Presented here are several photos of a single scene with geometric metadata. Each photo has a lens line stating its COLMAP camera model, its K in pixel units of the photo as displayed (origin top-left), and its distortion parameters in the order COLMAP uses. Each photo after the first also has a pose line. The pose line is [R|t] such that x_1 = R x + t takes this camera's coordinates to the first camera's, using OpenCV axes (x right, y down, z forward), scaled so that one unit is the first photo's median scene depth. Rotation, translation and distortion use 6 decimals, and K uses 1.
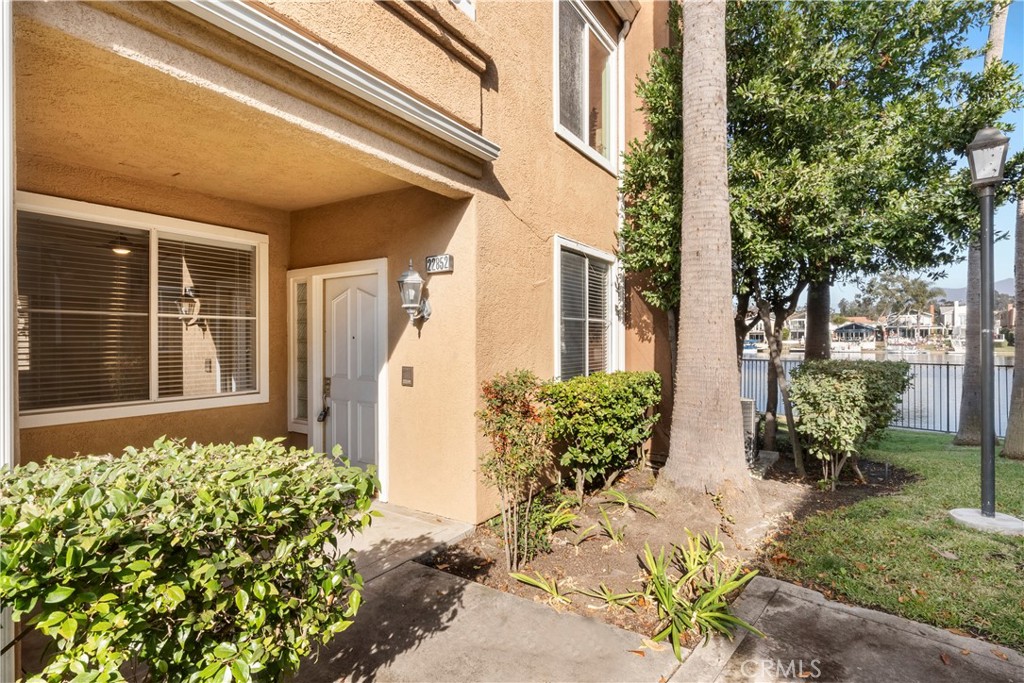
lens RADIAL K [[495.0, 0, 515.2], [0, 495.0, 342.9], [0, 0, 1]] dist [-0.004901, -0.000557]
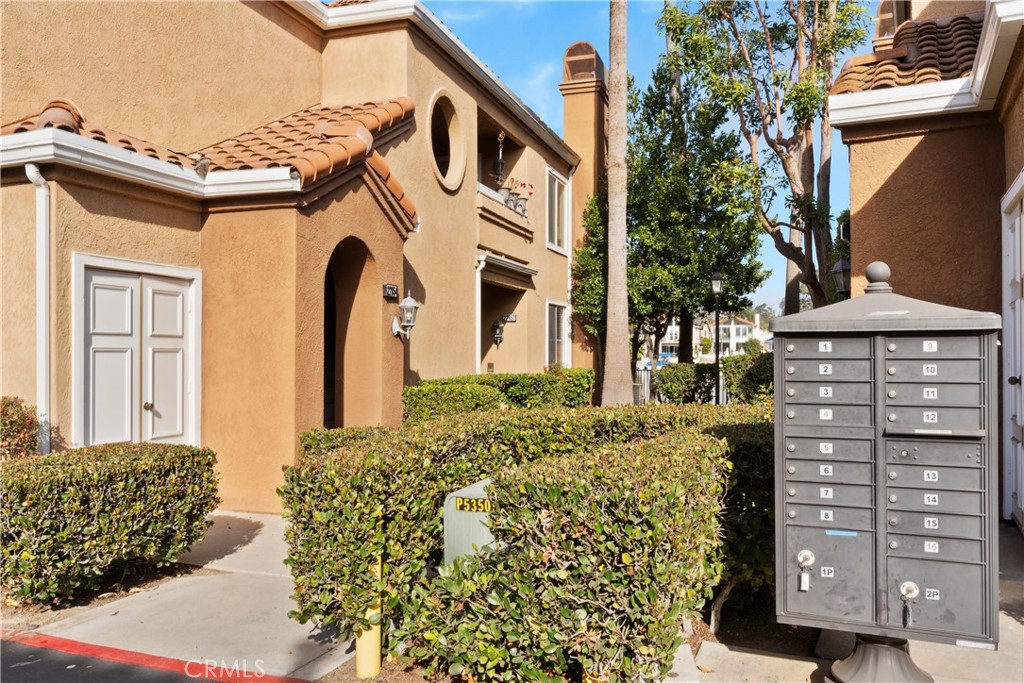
lens RADIAL K [[819.5, 0, 510.6], [0, 819.5, 344.0], [0, 0, 1]] dist [-0.002351, -0.000089]
pose [[0.963693, 0.008767, 0.266869, -1.033511], [-0.005143, 0.999885, -0.014274, 0.015536], [-0.266963, 0.012383, 0.963627, -2.355275]]
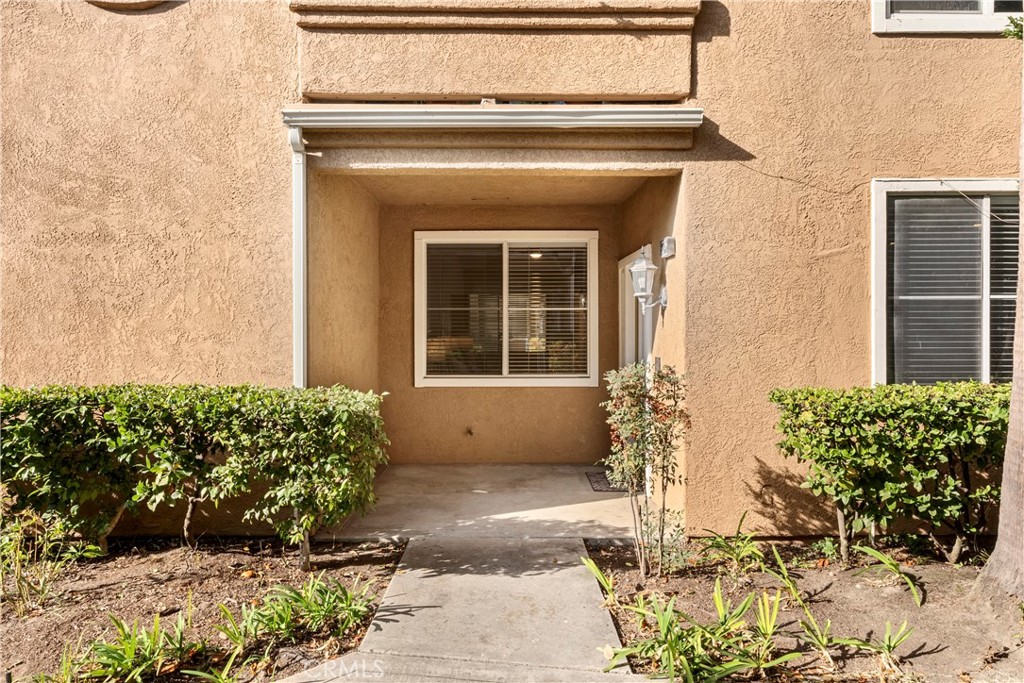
lens RADIAL K [[639.0, 0, 512.9], [0, 639.0, 335.8], [0, 0, 1]] dist [0.002264, -0.000194]
pose [[0.565976, 0.012225, -0.824331, 0.596304], [-0.005125, 0.999923, 0.011311, -0.006055], [0.824406, -0.002177, 0.565995, 0.073604]]
